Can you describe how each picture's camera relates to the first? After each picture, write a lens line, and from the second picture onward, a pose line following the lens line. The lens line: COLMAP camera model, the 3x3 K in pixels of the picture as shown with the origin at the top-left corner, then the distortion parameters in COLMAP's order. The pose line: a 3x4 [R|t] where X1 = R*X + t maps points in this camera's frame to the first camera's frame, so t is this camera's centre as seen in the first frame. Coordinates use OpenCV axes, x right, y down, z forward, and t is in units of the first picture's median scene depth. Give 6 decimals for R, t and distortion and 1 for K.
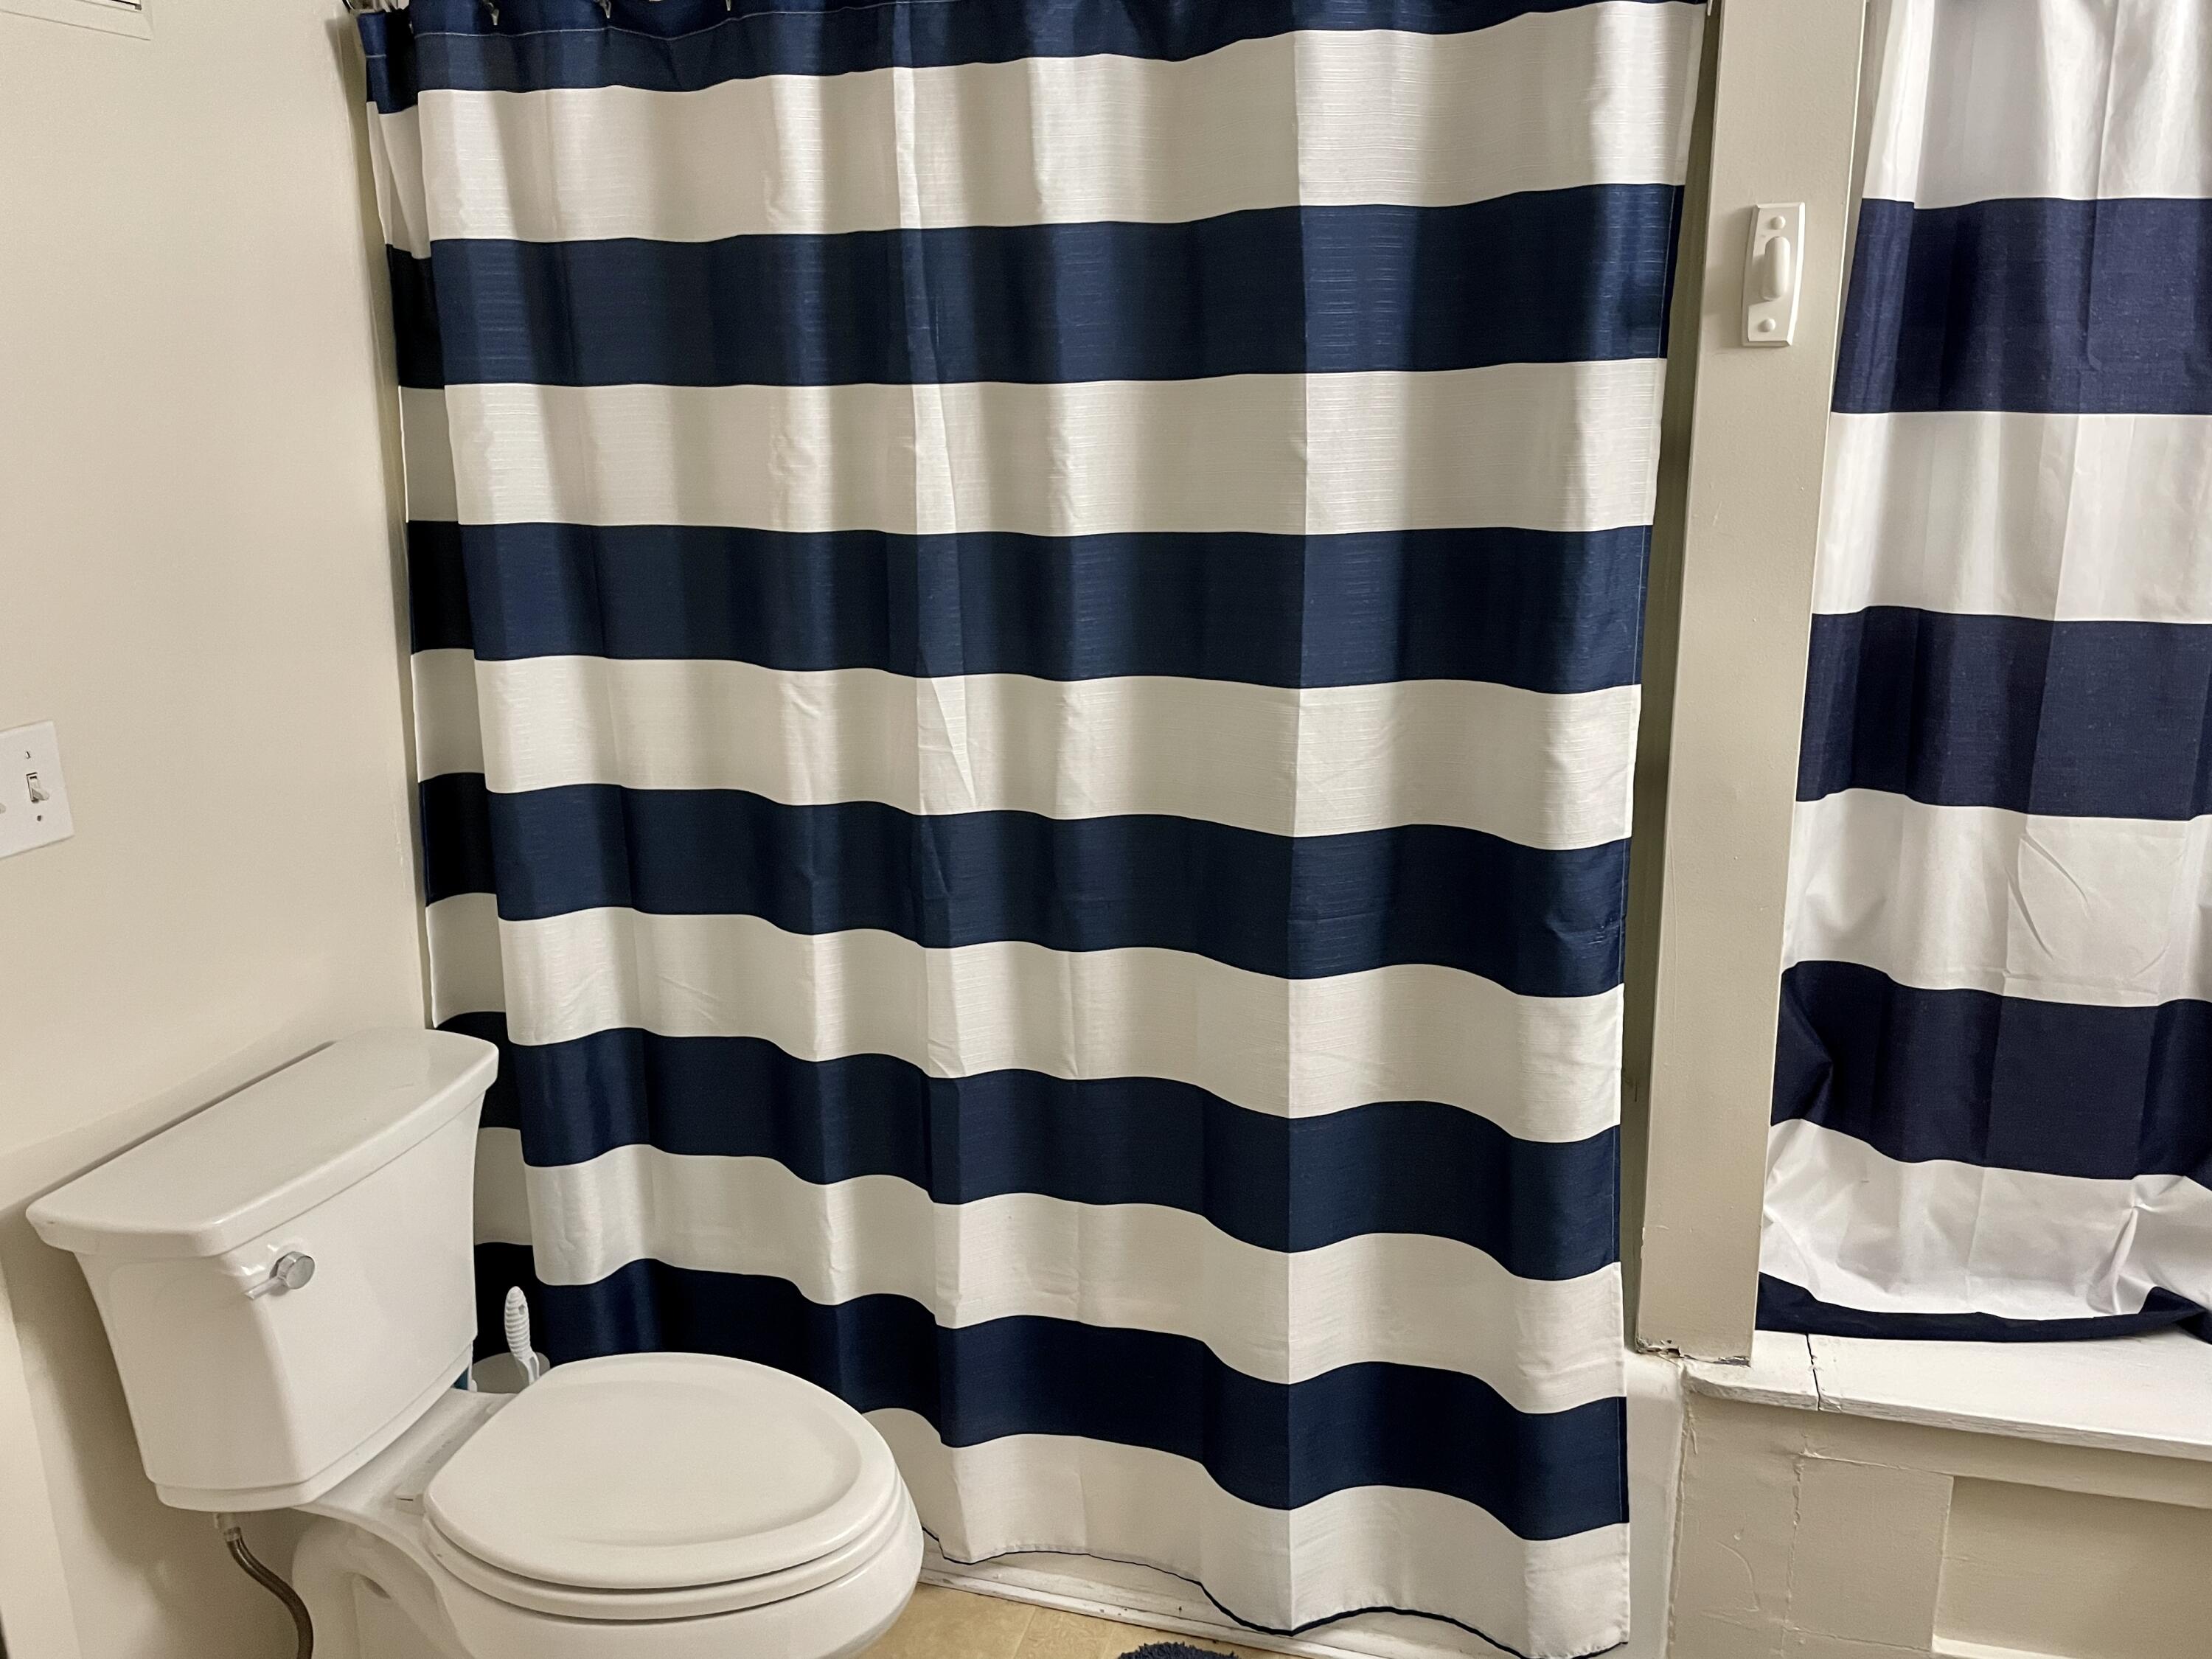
lens RADIAL K [[1690.2, 0, 1113.2], [0, 1690.2, 817.7], [0, 0, 1]] dist [0.103855, -0.153860]
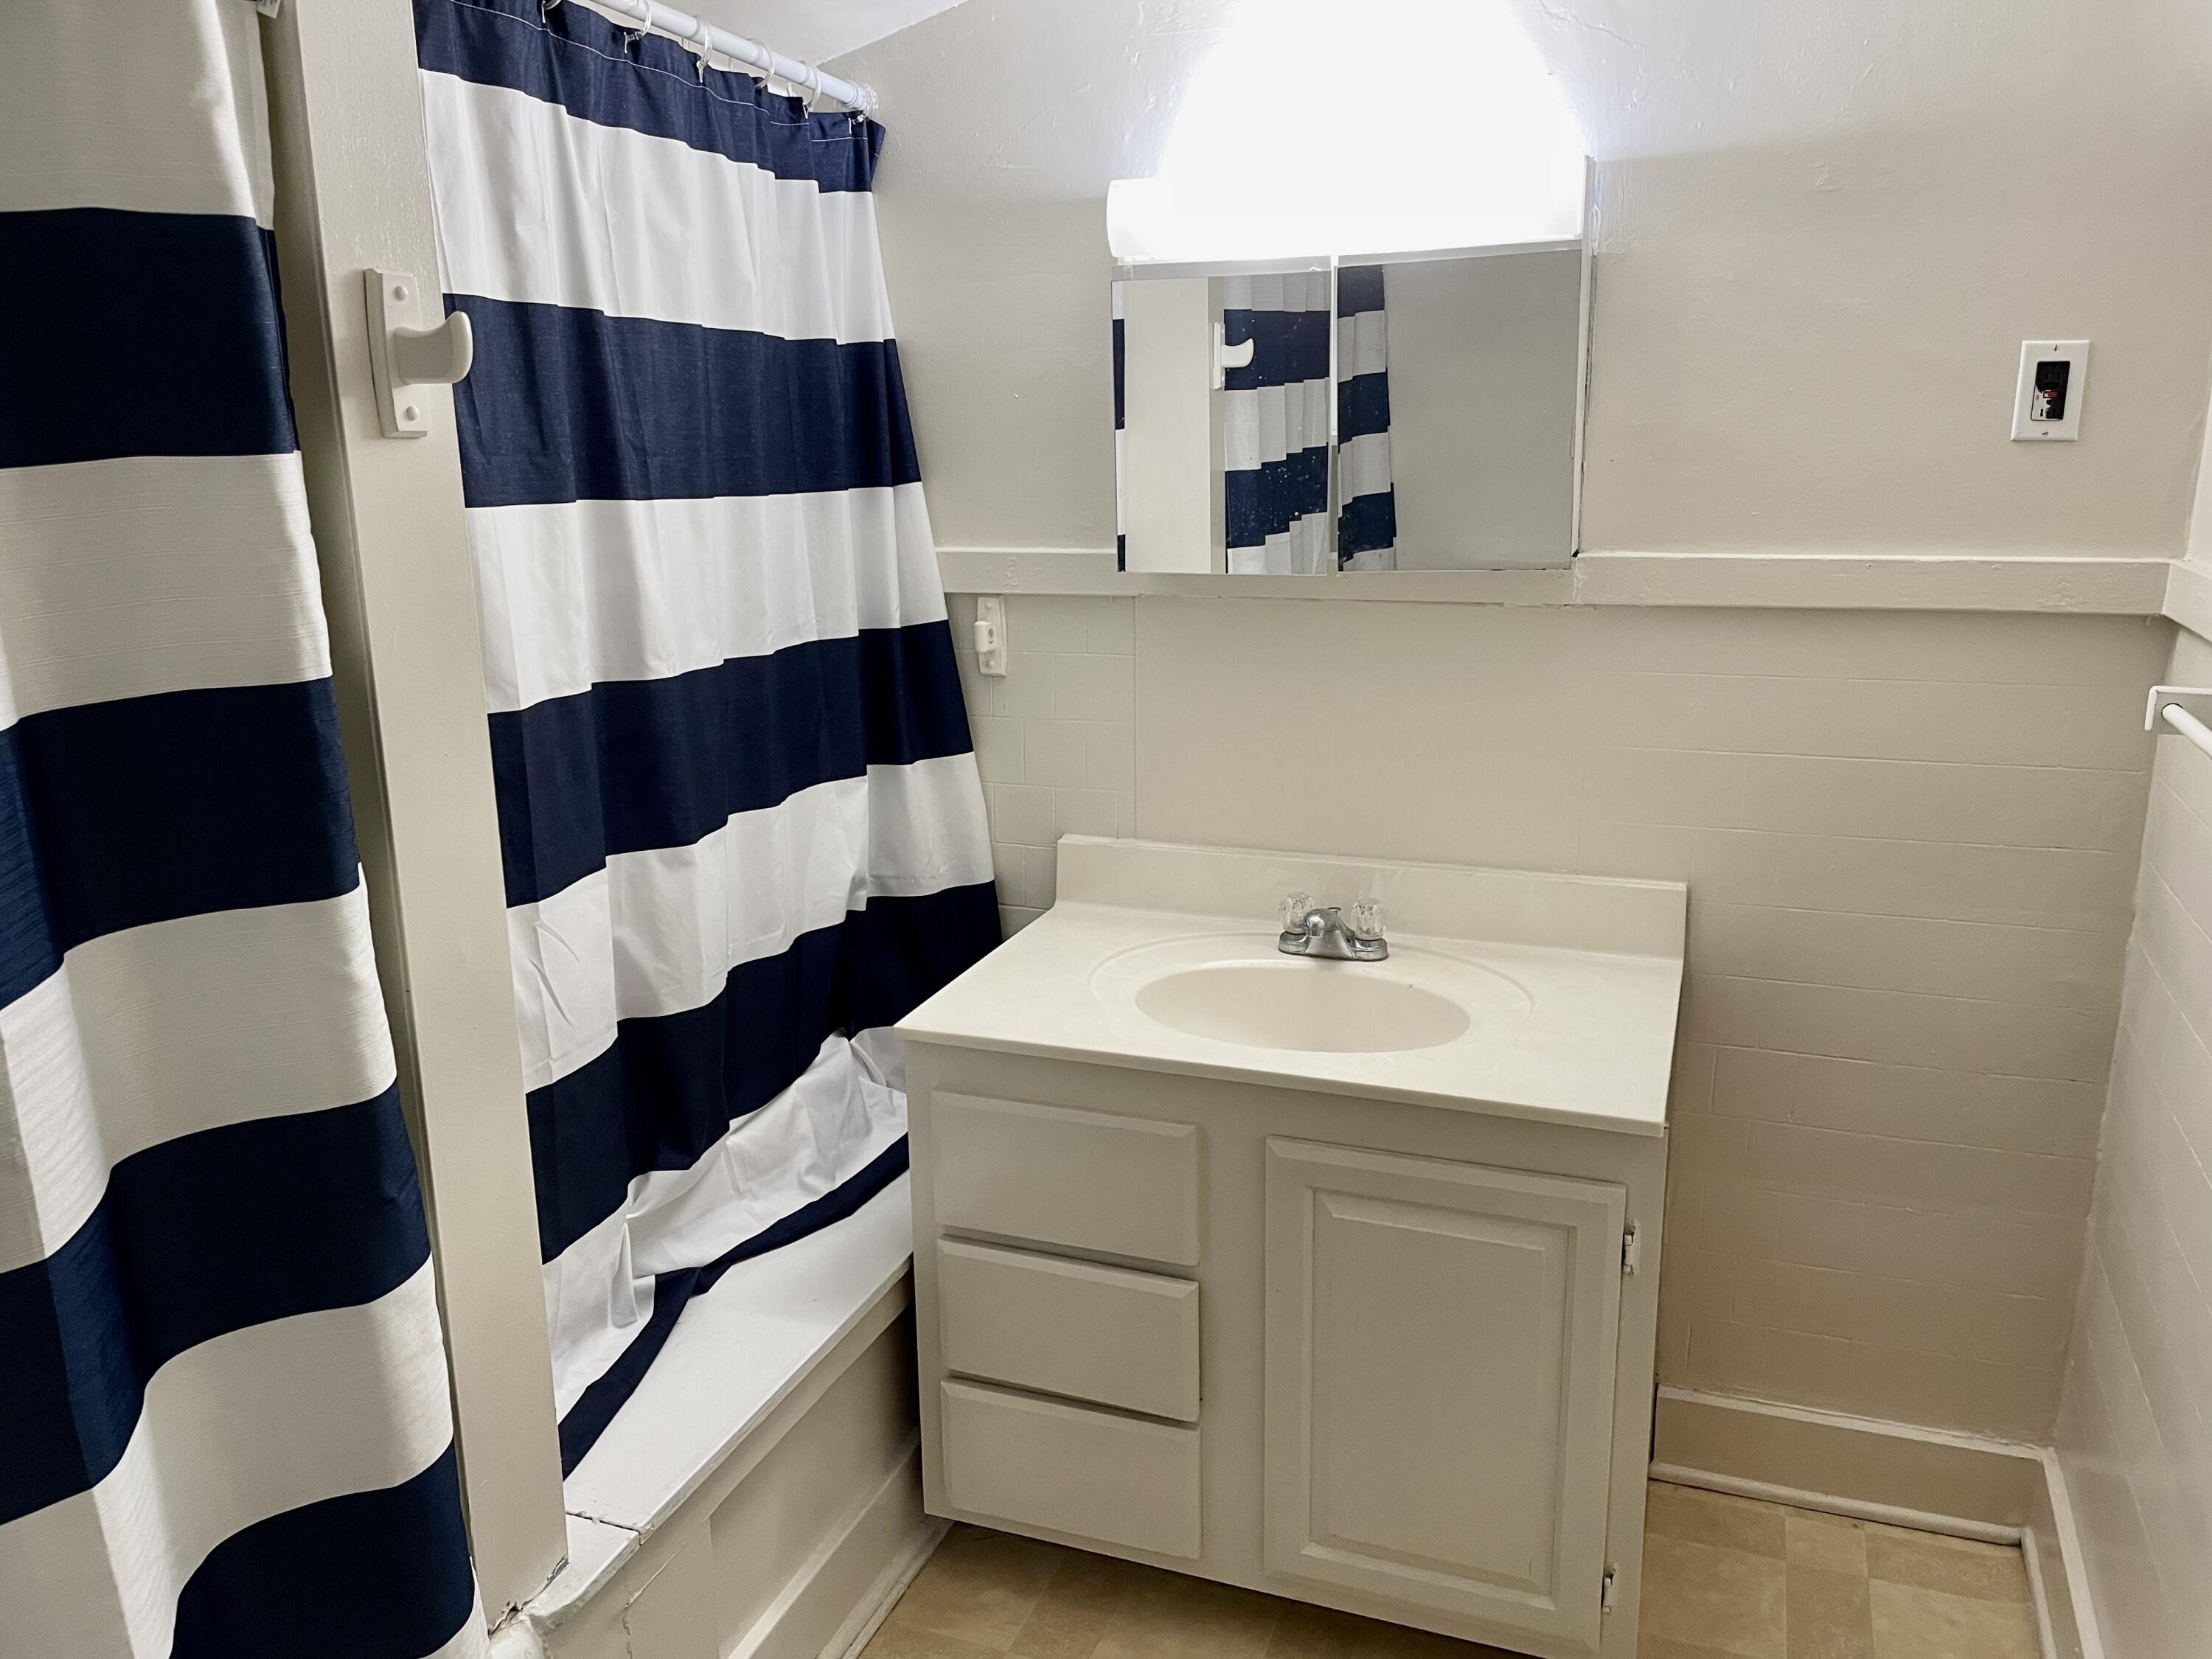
lens RADIAL K [[1690.2, 0, 1113.2], [0, 1690.2, 817.7], [0, 0, 1]] dist [0.103855, -0.153860]
pose [[0.076678, -0.209089, 0.974886, -0.459781], [0.266409, 0.946512, 0.182050, -0.155784], [-0.960805, 0.245759, 0.128280, 0.593880]]
